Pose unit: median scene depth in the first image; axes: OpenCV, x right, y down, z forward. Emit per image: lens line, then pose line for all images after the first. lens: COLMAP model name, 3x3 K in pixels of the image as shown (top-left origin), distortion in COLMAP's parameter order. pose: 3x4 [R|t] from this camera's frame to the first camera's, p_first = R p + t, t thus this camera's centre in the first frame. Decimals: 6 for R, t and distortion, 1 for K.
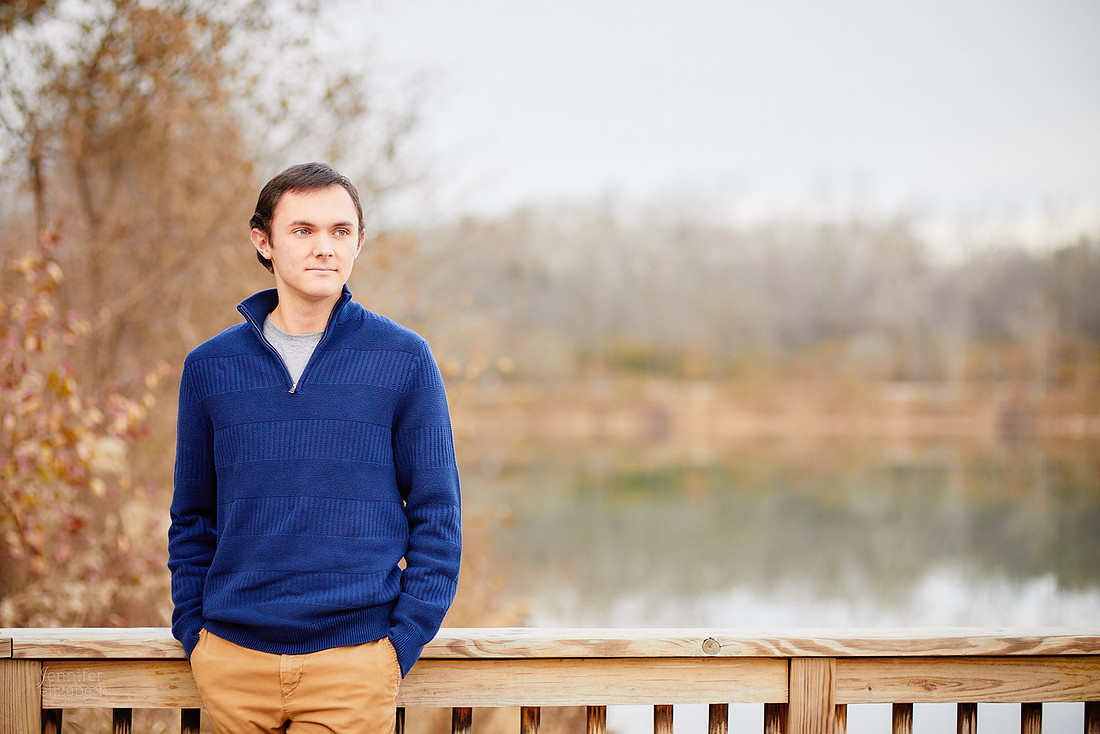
lens RADIAL K [[2765.8, 0, 550.0], [0, 2765.8, 364.2], [0, 0, 1]] dist [-0.110512, 0.000000]
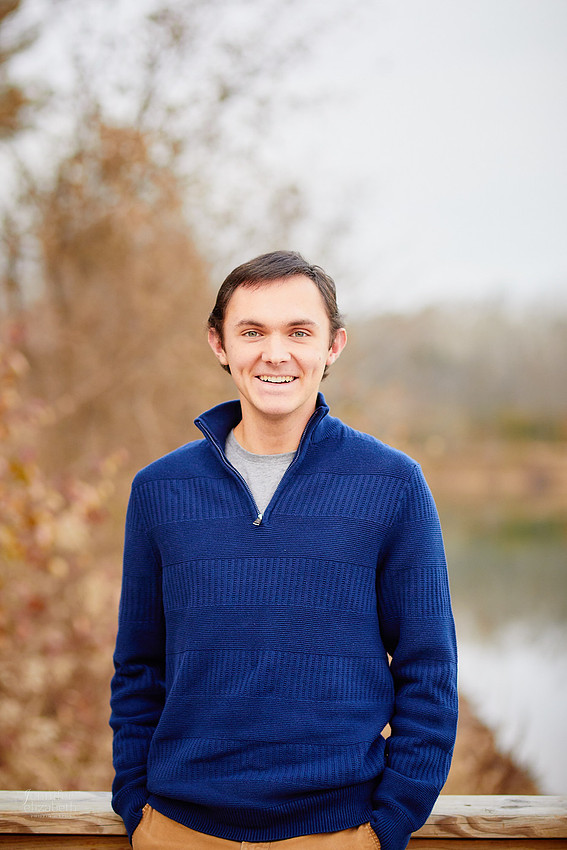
lens RADIAL K [[2137.2, 0, 280.2], [0, 2137.2, 421.0], [0, 0, 1]] dist [-0.110512, 0.000000]
pose [[0.997491, 0.010793, -0.069960, -0.026678], [-0.010986, 0.999937, -0.002369, -0.012606], [0.069930, 0.003132, 0.997547, 0.228893]]
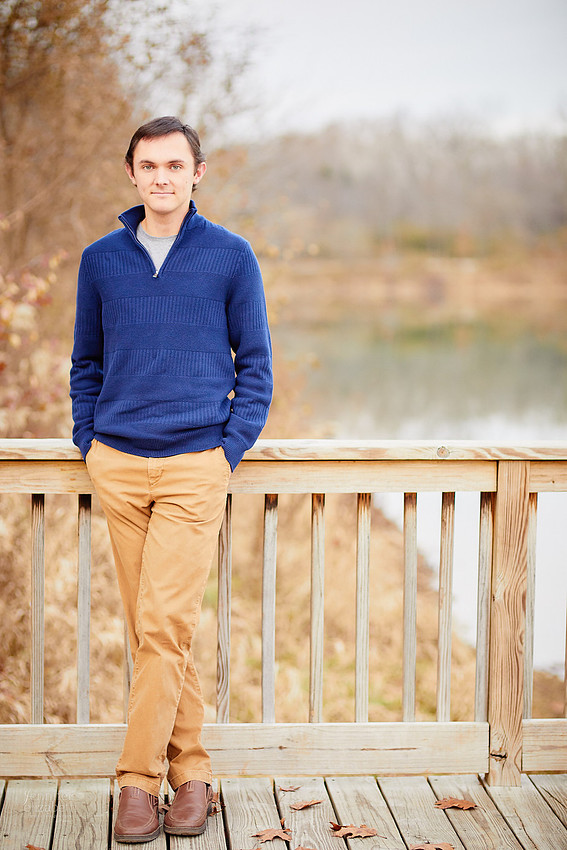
lens RADIAL K [[2137.2, 0, 285.4], [0, 2137.2, 425.1], [0, 0, 1]] dist [-0.110512, 0.000000]
pose [[0.999461, 0.002468, -0.032728, 0.007465], [0.000333, 0.996355, 0.085305, -0.004992], [0.032819, -0.085270, 0.995817, -0.075290]]
